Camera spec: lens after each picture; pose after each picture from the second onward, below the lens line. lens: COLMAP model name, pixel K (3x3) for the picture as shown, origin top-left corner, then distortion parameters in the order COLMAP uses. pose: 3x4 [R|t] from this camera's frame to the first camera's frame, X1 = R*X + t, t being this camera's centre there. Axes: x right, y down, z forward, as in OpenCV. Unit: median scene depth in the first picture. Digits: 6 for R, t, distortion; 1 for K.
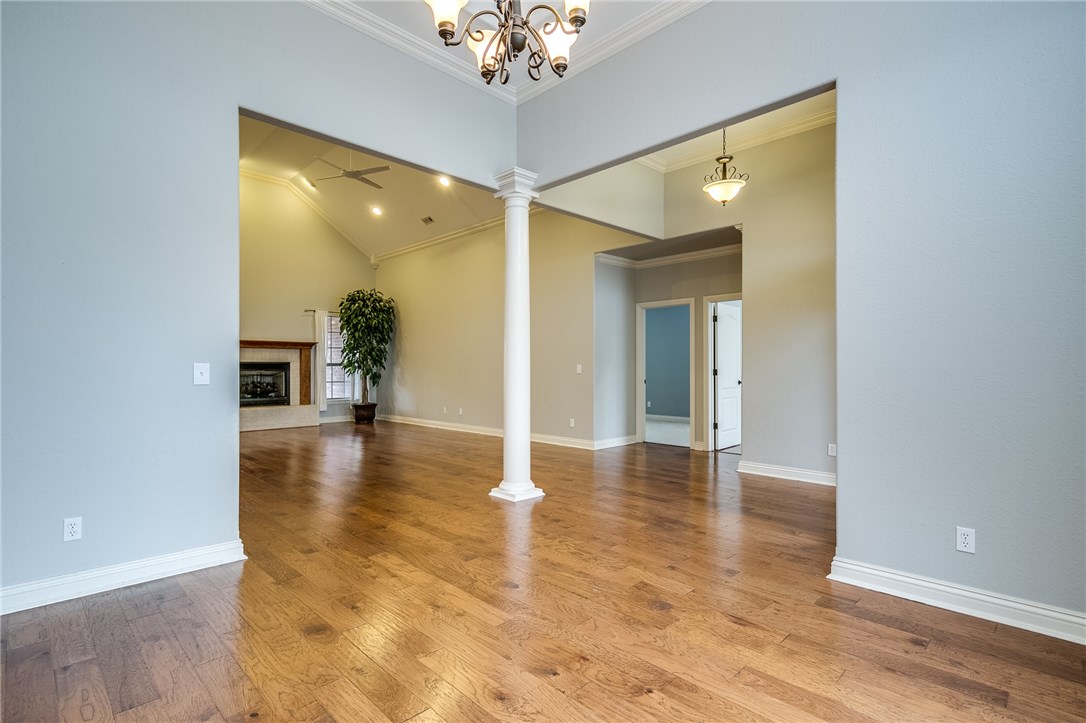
lens RADIAL K [[525.5, 0, 542.0], [0, 525.5, 367.6], [0, 0, 1]] dist [0.019249, -0.001675]
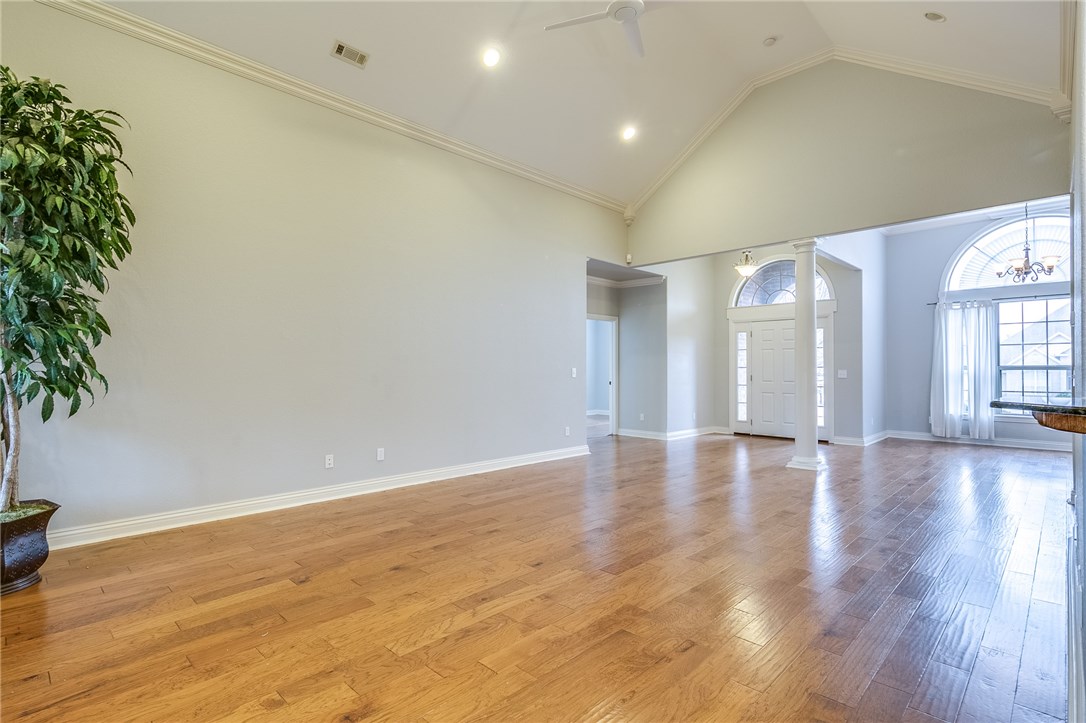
lens RADIAL K [[525.5, 0, 542.0], [0, 525.5, 367.6], [0, 0, 1]] dist [0.019249, -0.001675]
pose [[-0.006932, 0.007618, 0.999947, -0.624259], [-0.000325, 0.999971, -0.007621, 0.000245], [-0.999976, -0.000377, -0.006930, 0.762716]]
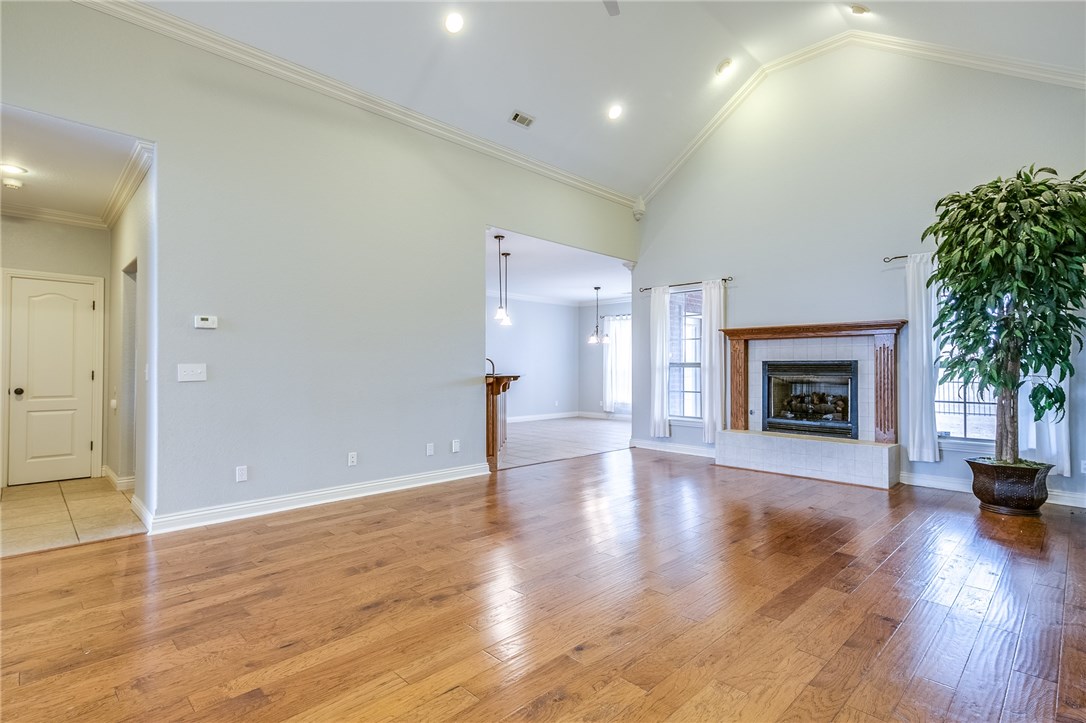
lens RADIAL K [[525.5, 0, 542.0], [0, 525.5, 367.6], [0, 0, 1]] dist [0.019249, -0.001675]
pose [[-0.012383, -0.000184, -0.999923, 0.073213], [-0.004731, 0.999989, -0.000125, -0.001385], [0.999912, 0.004729, -0.012384, 0.674944]]
